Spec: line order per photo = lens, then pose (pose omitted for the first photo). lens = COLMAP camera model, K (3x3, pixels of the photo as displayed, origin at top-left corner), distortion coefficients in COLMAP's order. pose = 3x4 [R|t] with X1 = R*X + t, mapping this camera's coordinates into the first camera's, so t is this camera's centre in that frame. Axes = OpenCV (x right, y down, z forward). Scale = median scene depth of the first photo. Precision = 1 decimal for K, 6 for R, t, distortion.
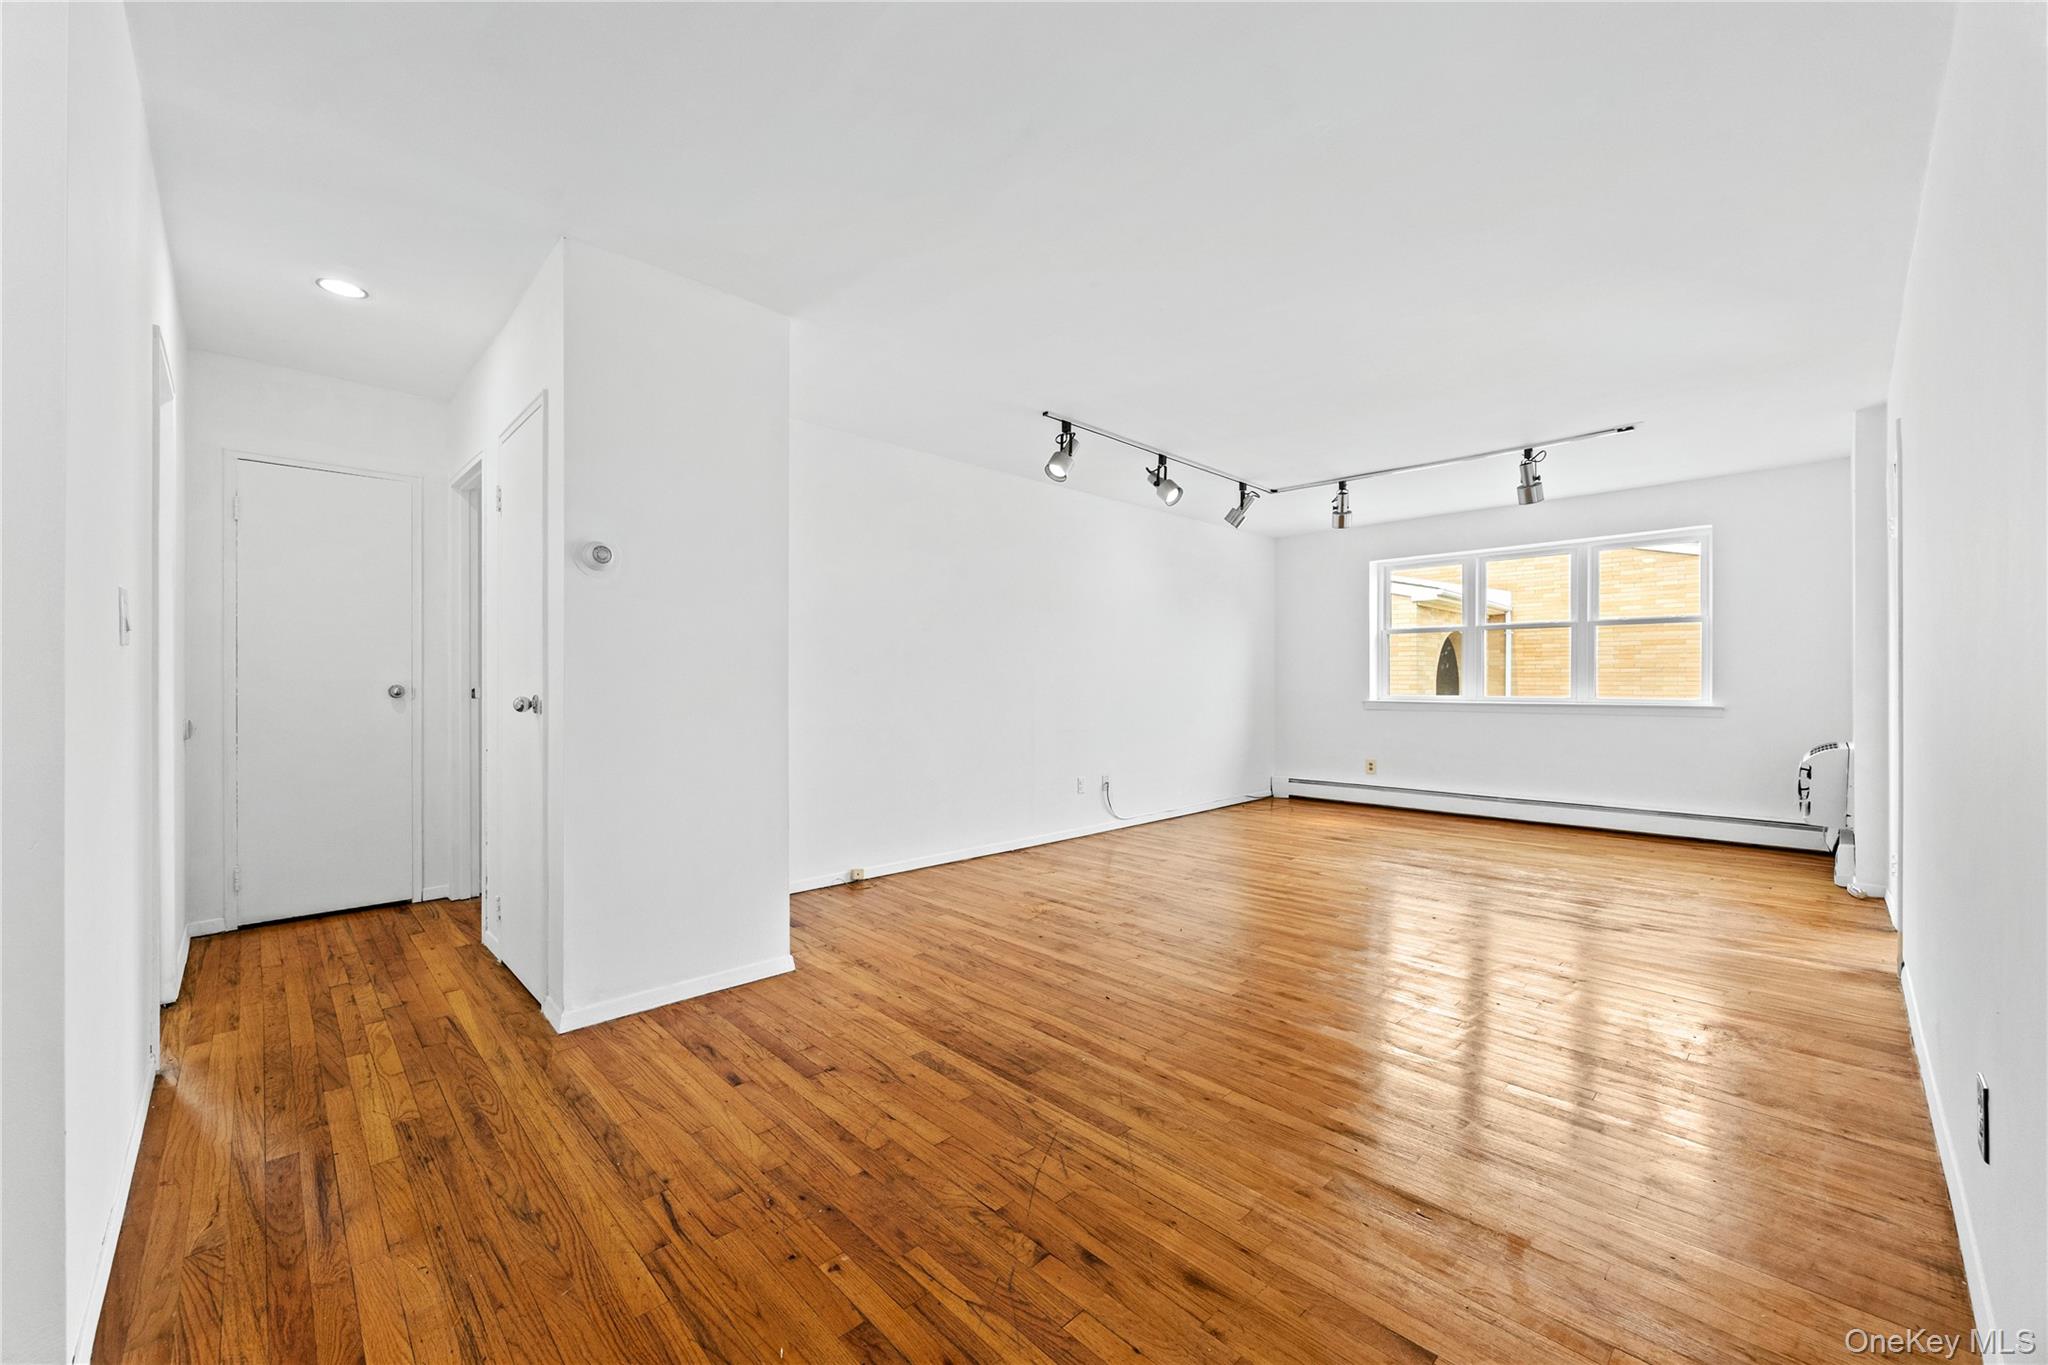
lens RADIAL K [[790.3, 0, 1008.1], [0, 790.3, 678.4], [0, 0, 1]] dist [-0.002831, 0.001275]
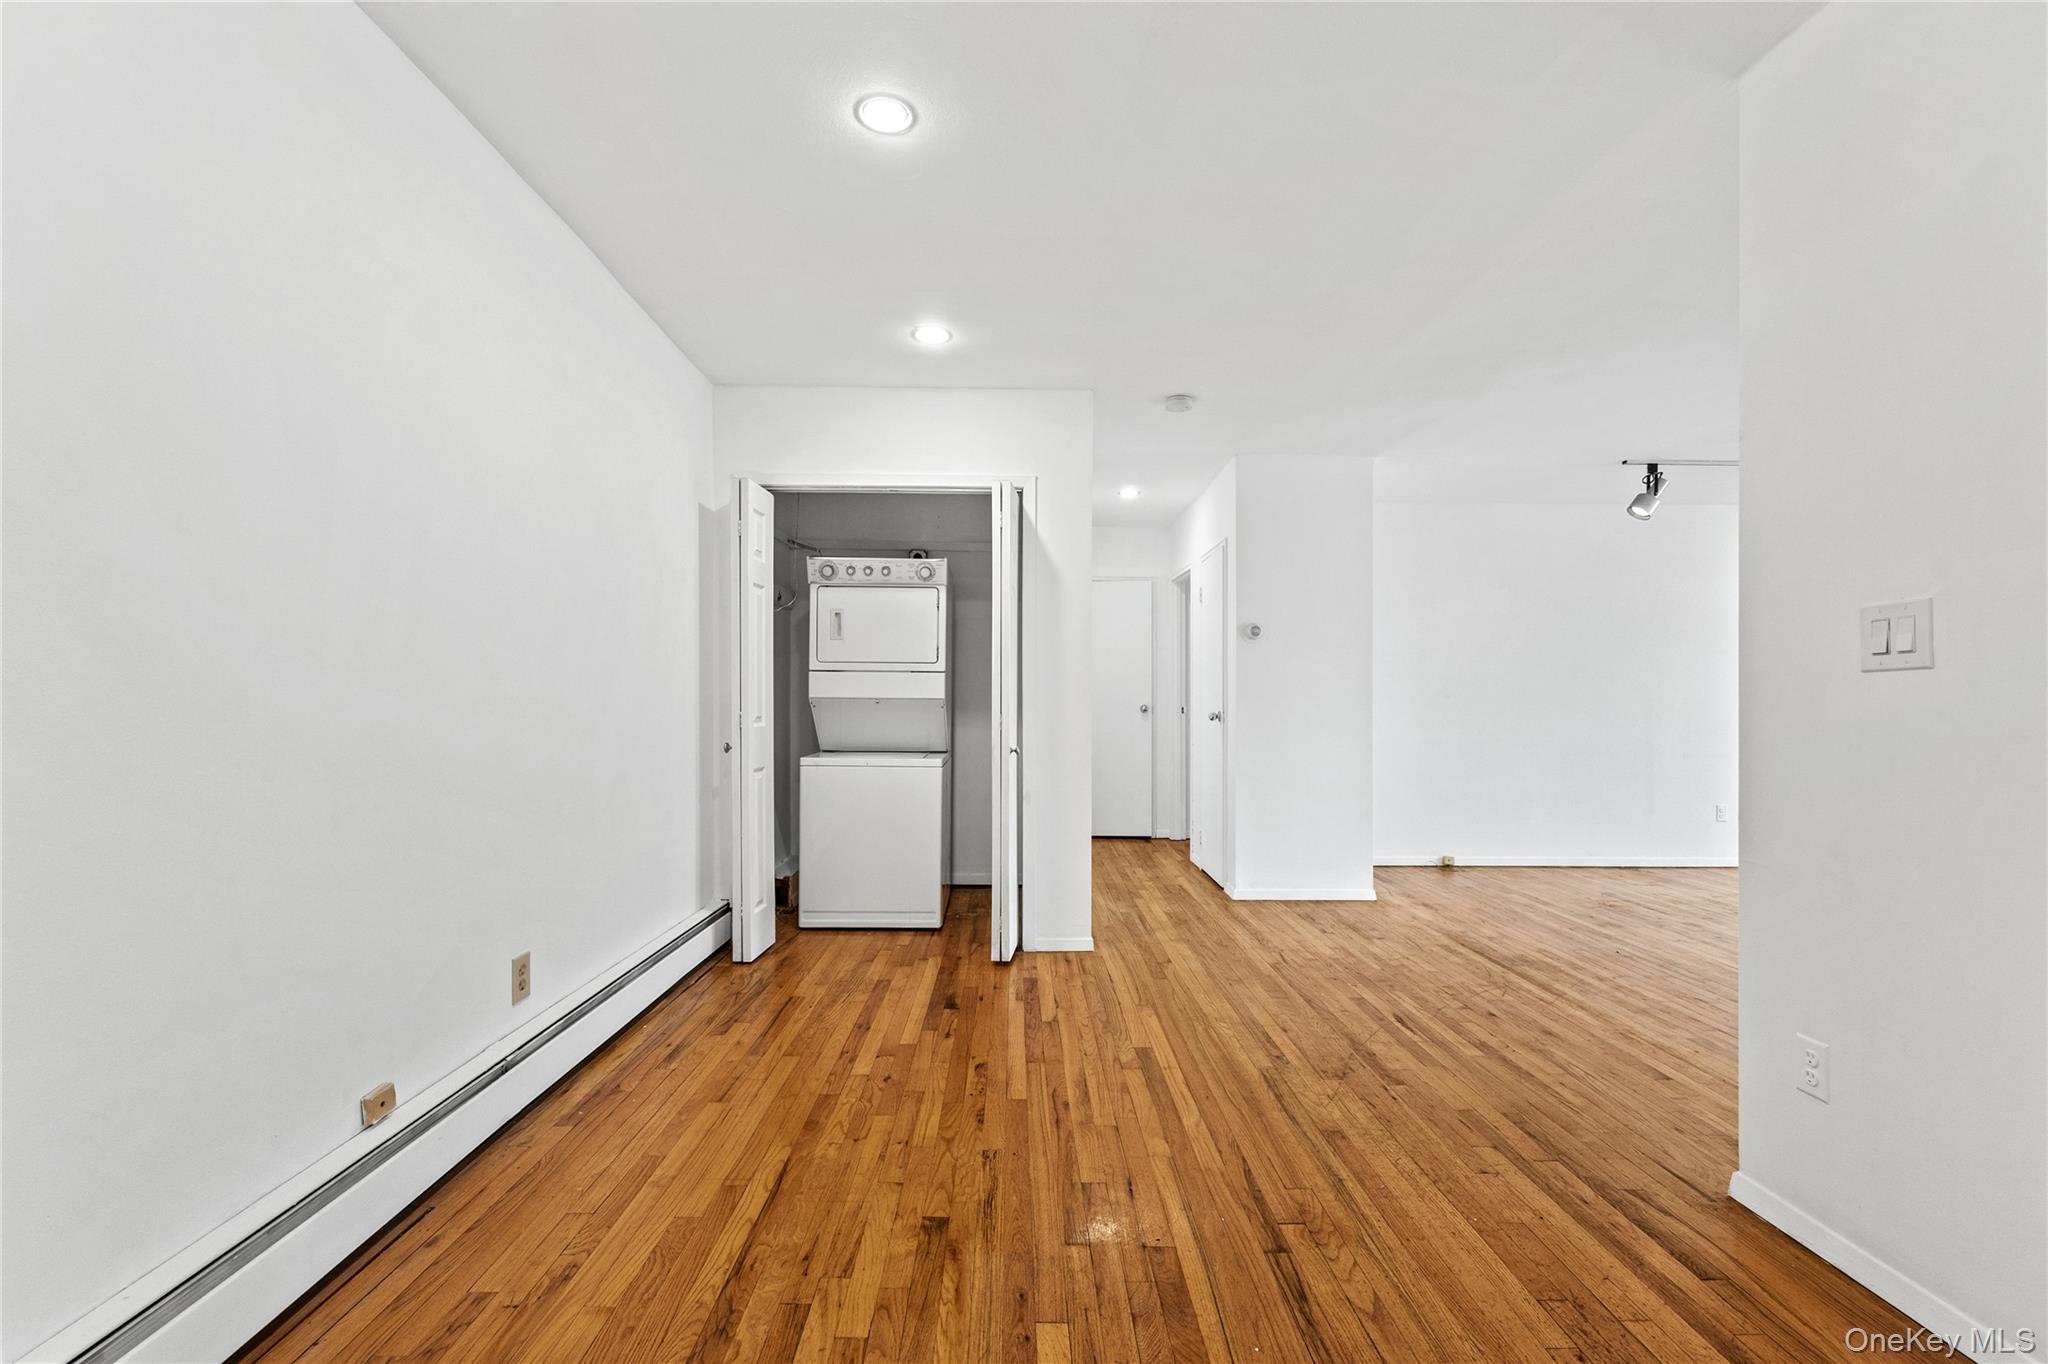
lens RADIAL K [[870.2, 0, 1029.4], [0, 870.2, 704.3], [0, 0, 1]] dist [-0.001063, 0.000909]
pose [[0.739323, 0.003362, -0.673343, 0.248834], [0.001234, 0.999979, 0.006348, -0.004559], [0.673350, -0.005524, 0.739303, -0.458824]]
